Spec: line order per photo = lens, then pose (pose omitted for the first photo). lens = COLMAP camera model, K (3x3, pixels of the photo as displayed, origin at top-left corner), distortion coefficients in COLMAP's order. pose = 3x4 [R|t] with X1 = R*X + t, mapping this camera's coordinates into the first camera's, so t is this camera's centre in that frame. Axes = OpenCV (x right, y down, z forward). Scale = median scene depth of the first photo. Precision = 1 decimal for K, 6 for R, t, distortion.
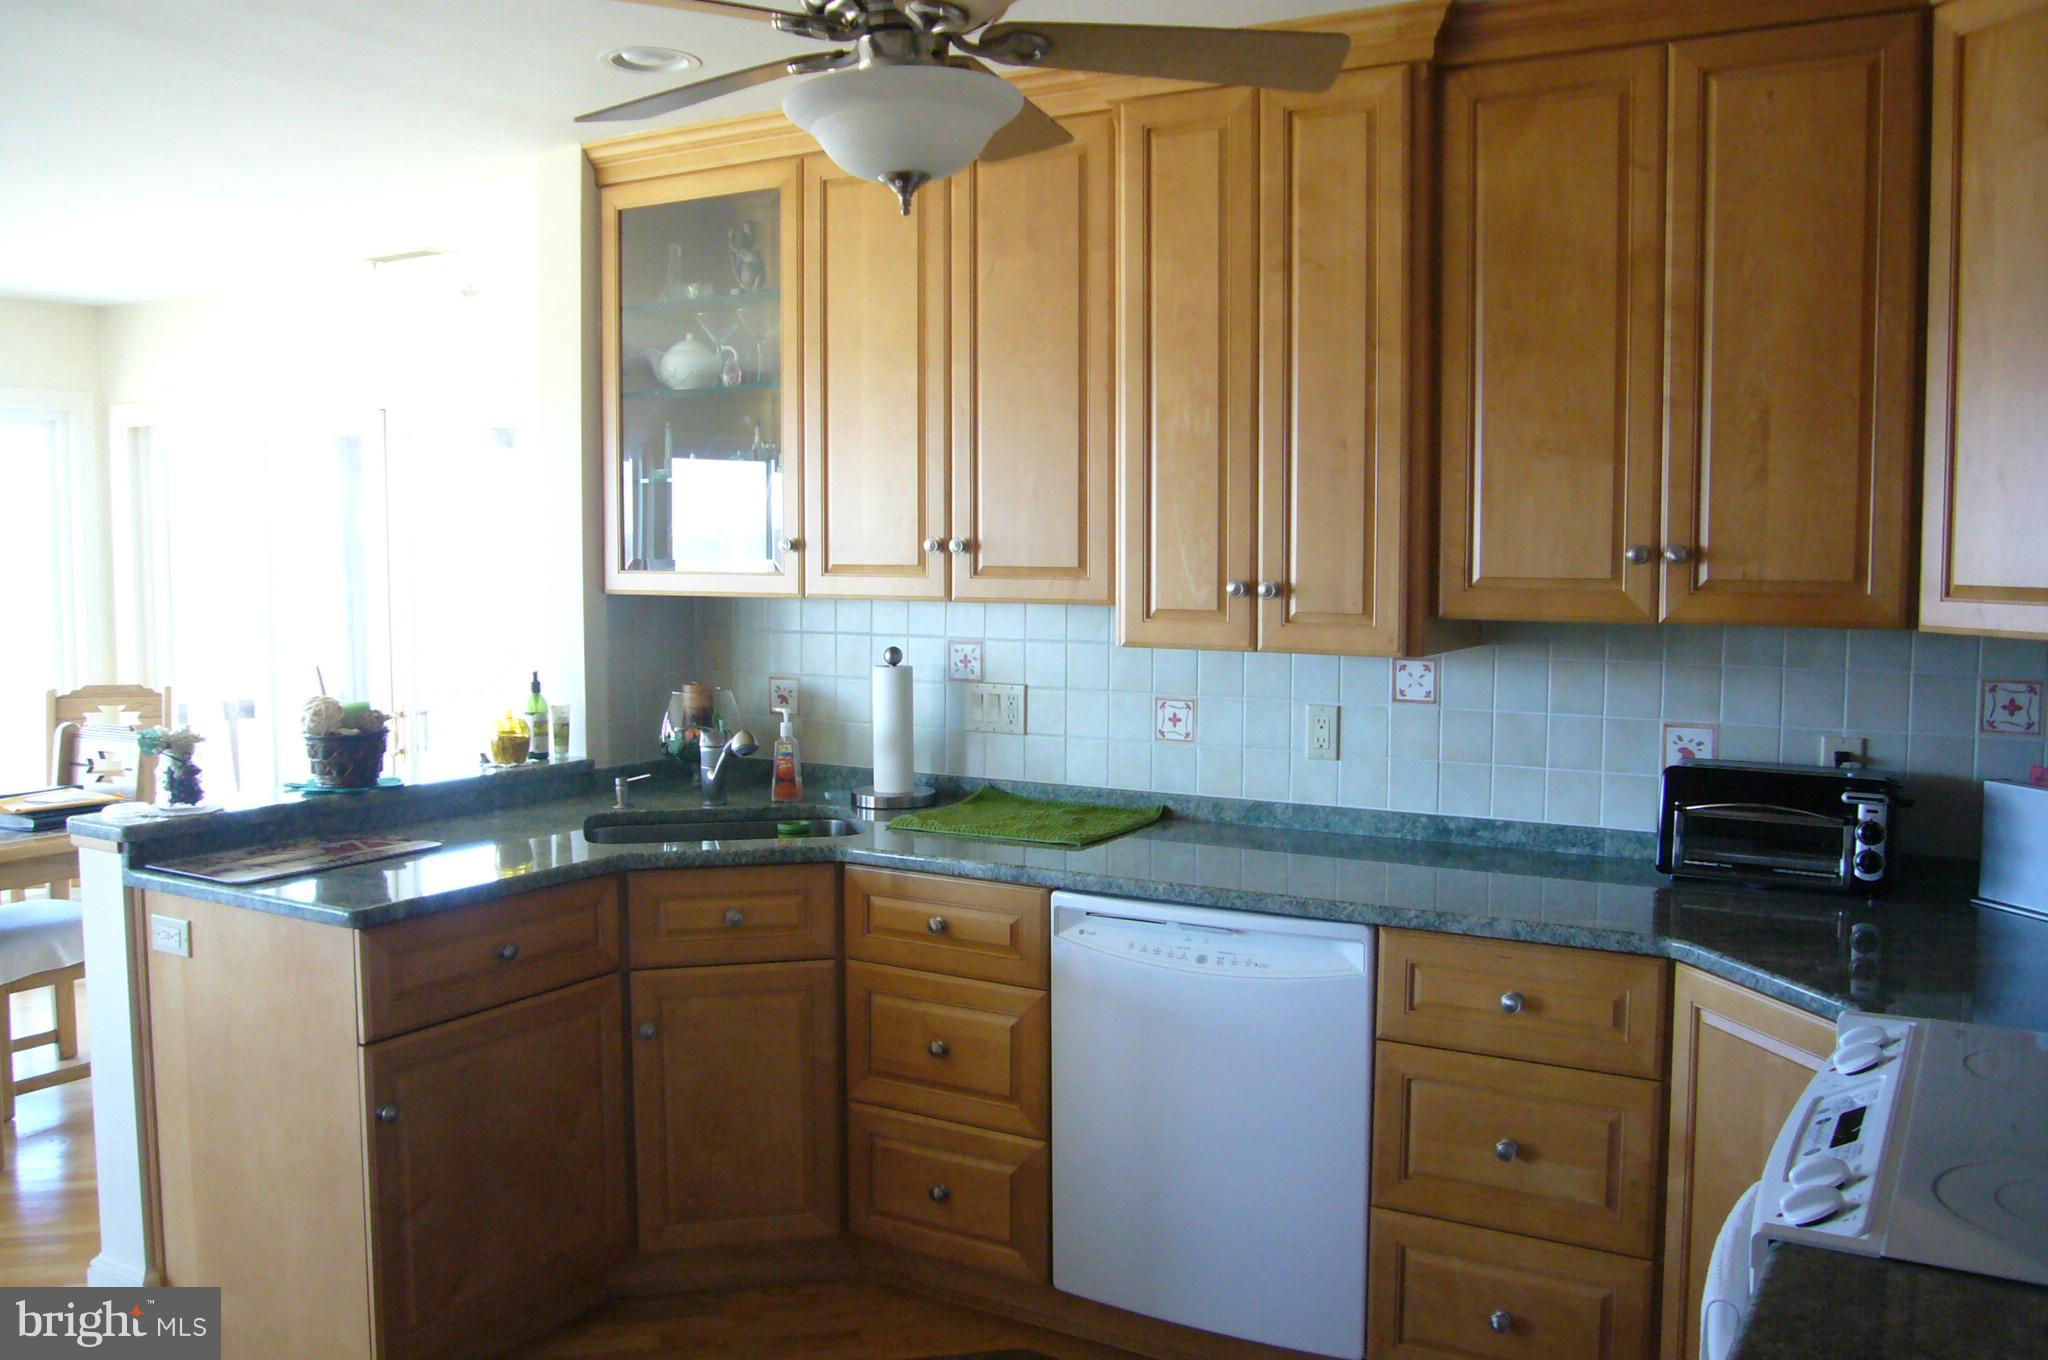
lens RADIAL K [[1706.8, 0, 1023.1], [0, 1706.8, 684.5], [0, 0, 1]] dist [-0.092965, 0.015244]
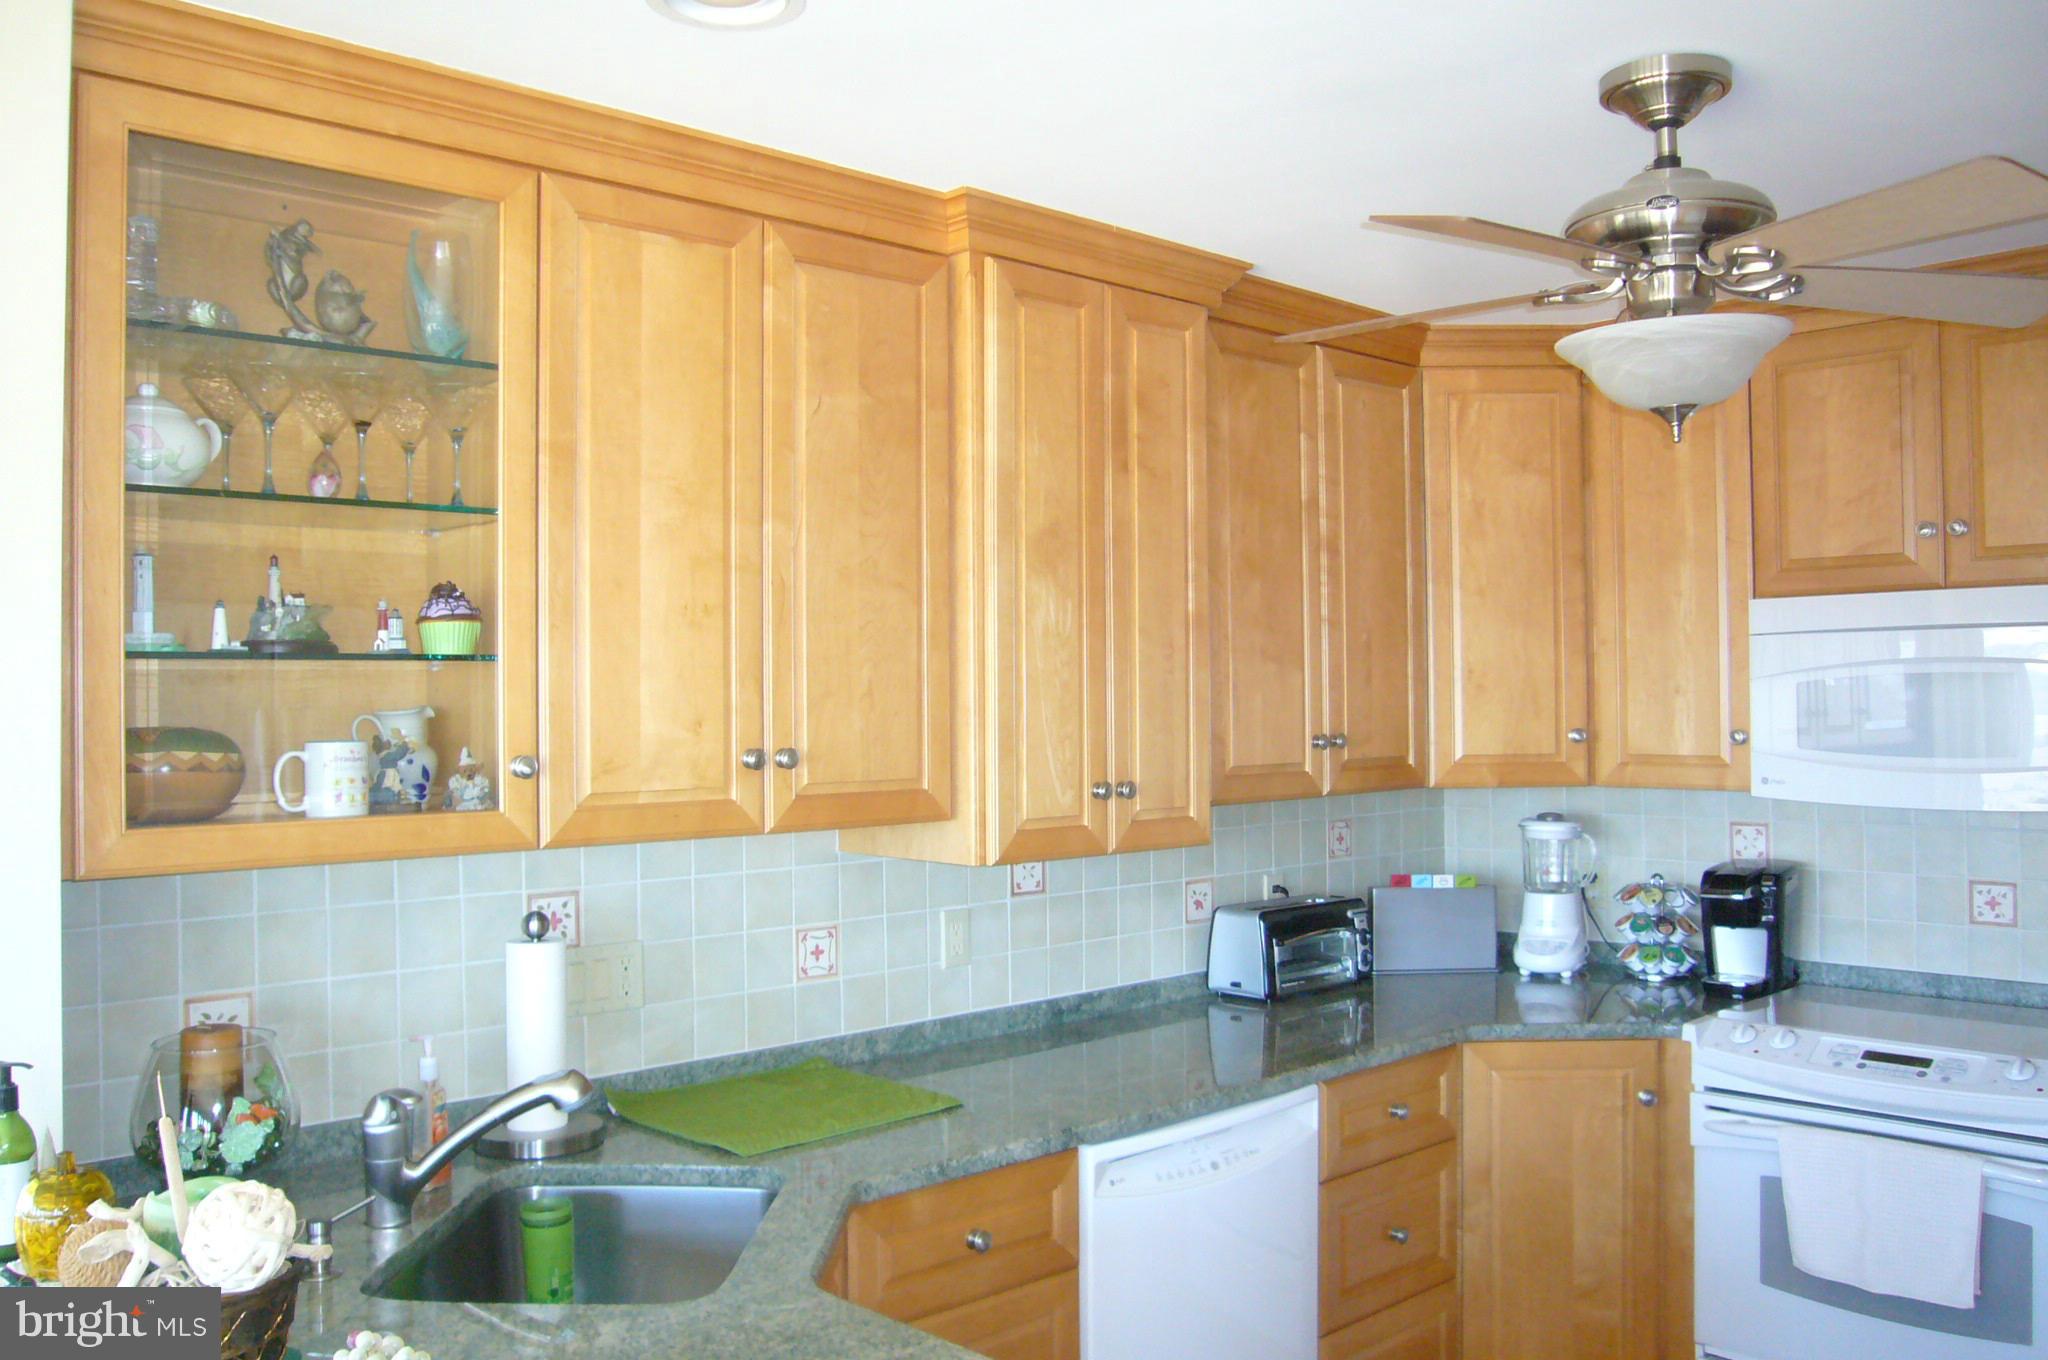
lens RADIAL K [[1706.8, 0, 1023.2], [0, 1706.8, 675.7], [0, 0, 1]] dist [-0.092965, 0.015244]
pose [[0.274370, 0.005987, 0.961605, -0.758721], [0.085664, 0.995853, -0.030642, -0.088874], [-0.957801, 0.090782, 0.272720, 0.717087]]
